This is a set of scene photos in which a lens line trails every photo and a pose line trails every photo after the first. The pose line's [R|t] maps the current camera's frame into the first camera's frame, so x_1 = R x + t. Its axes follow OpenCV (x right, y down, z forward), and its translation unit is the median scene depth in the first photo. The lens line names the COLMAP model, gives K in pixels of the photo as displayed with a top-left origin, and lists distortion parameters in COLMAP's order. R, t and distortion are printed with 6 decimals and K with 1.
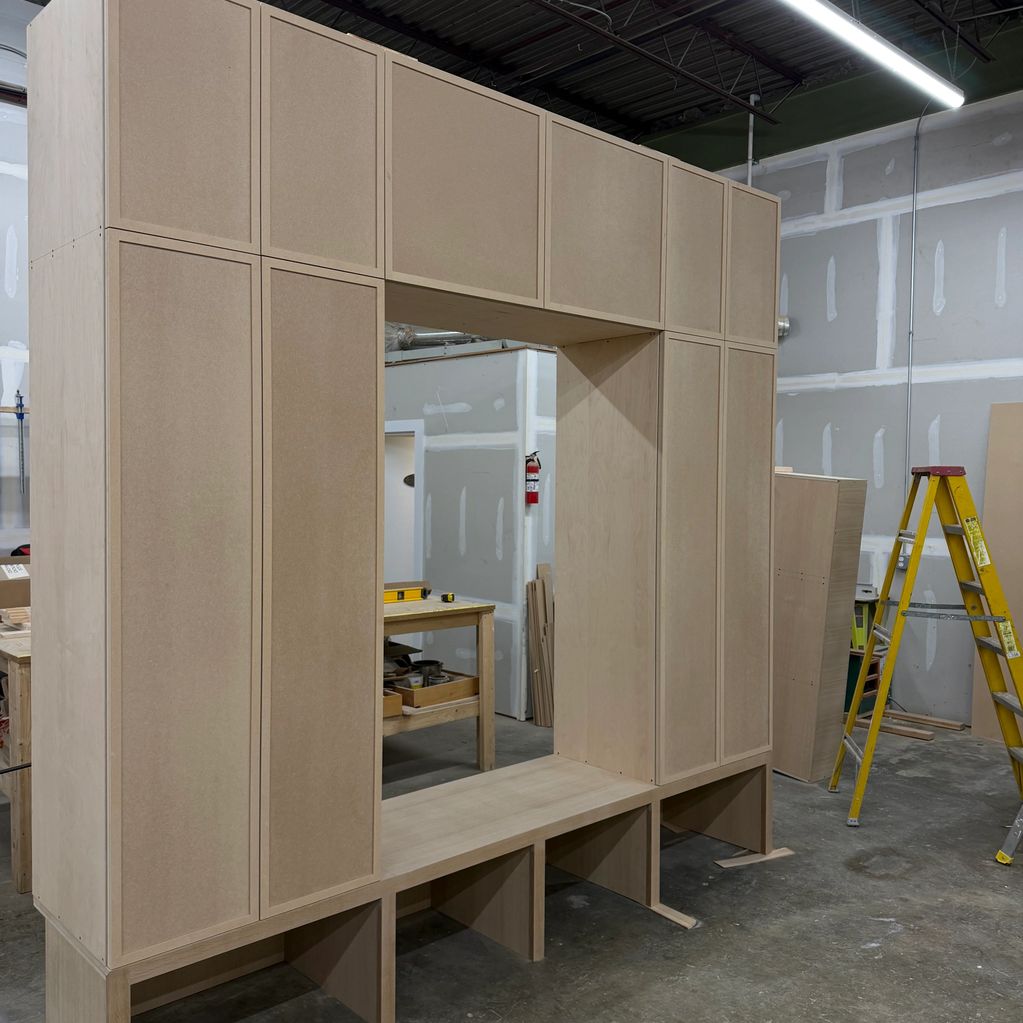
lens RADIAL K [[991.6, 0, 540.6], [0, 991.6, 506.5], [0, 0, 1]] dist [0.088031, -0.009741]
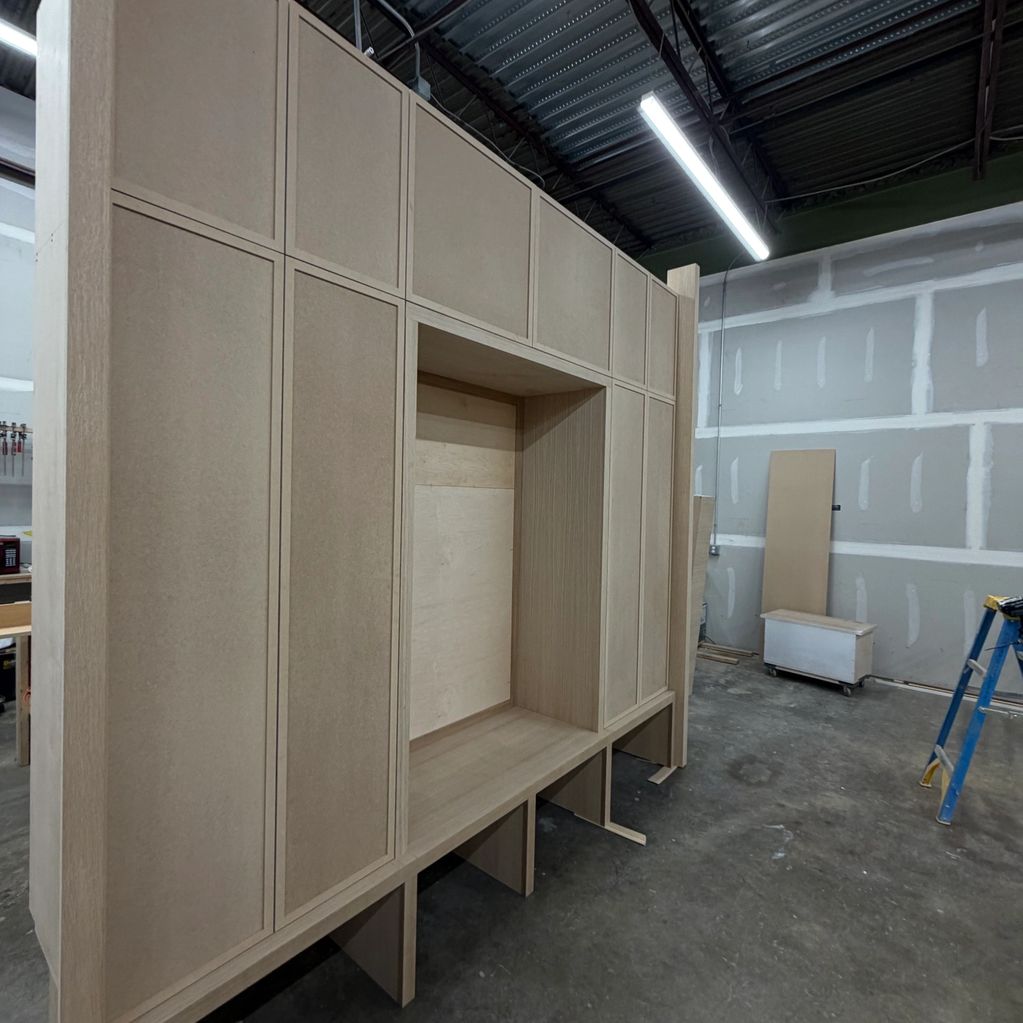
lens RADIAL K [[543.4, 0, 513.7], [0, 543.4, 515.7], [0, 0, 1]] dist [-0.001324, 0.001253]
pose [[0.994527, 0.008833, 0.104102, -0.069901], [-0.009401, 0.999943, 0.004963, -0.000285], [-0.104052, -0.005915, 0.994554, 0.287896]]
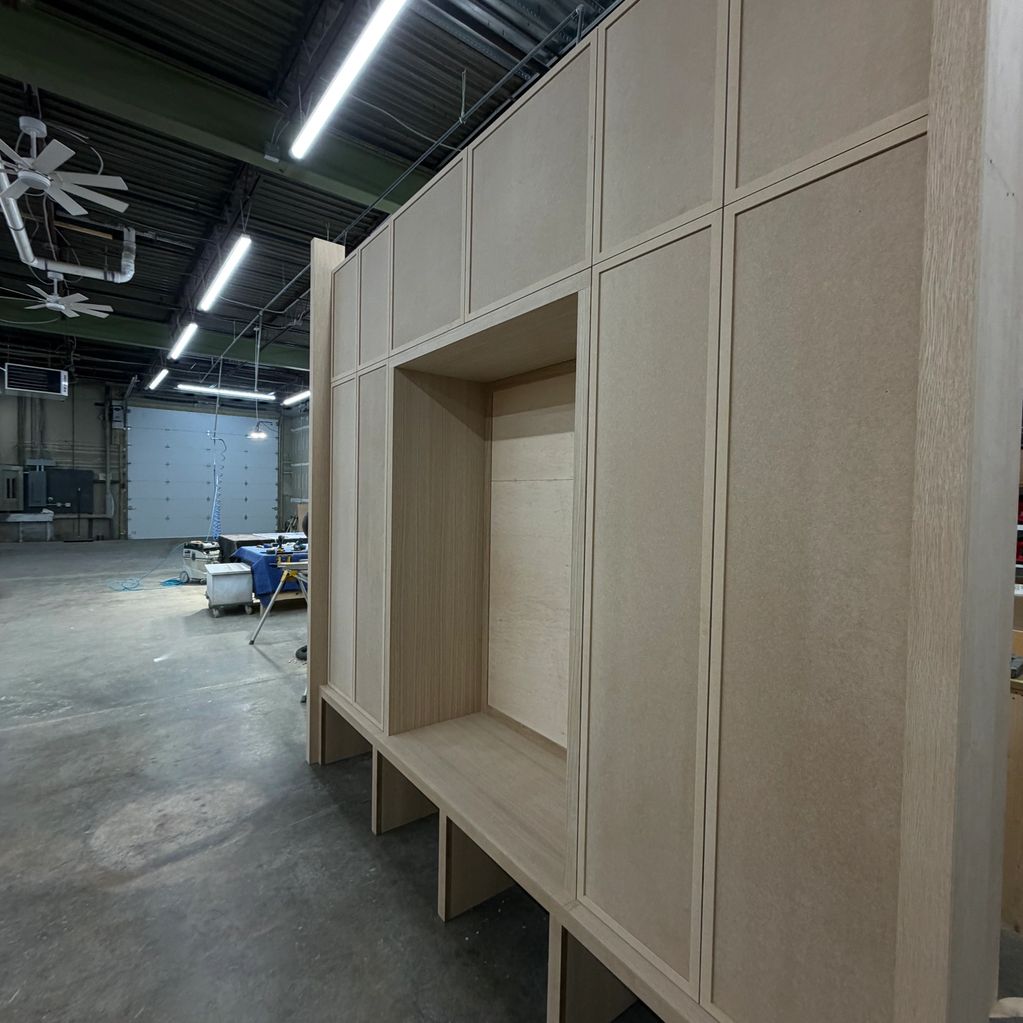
lens RADIAL K [[533.8, 0, 511.5], [0, 533.8, 511.5], [0, 0, 1]] dist [0.003197, 0.002114]
pose [[-0.121230, 0.015800, -0.992499, 0.441307], [-0.048736, 0.998573, 0.021850, -0.005819], [0.991427, 0.051019, -0.120287, 0.883861]]
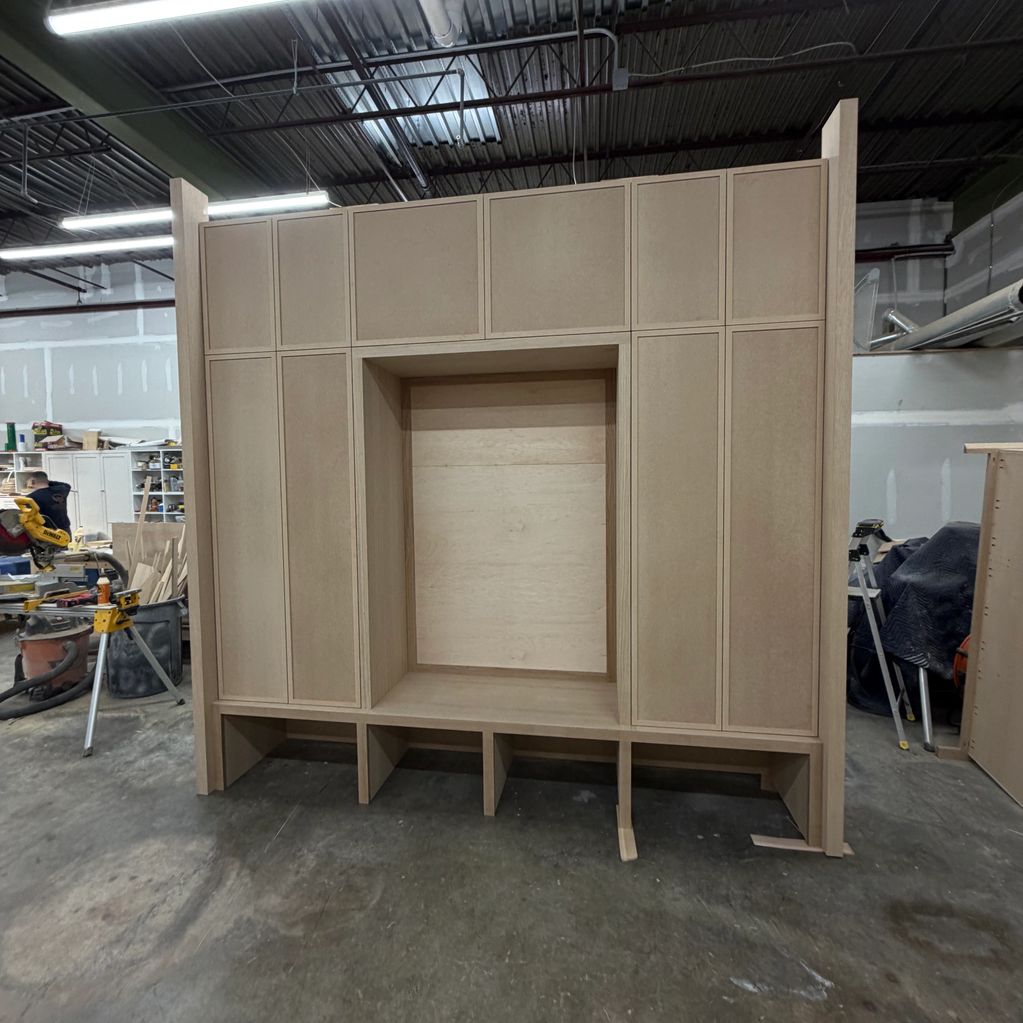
lens RADIAL K [[535.8, 0, 494.1], [0, 535.8, 511.1], [0, 0, 1]] dist [0.002097, -0.000187]
pose [[0.583623, 0.028620, -0.811521, 0.460587], [-0.005613, 0.999497, 0.031213, 0.009508], [0.812006, -0.013662, 0.583490, 0.460214]]
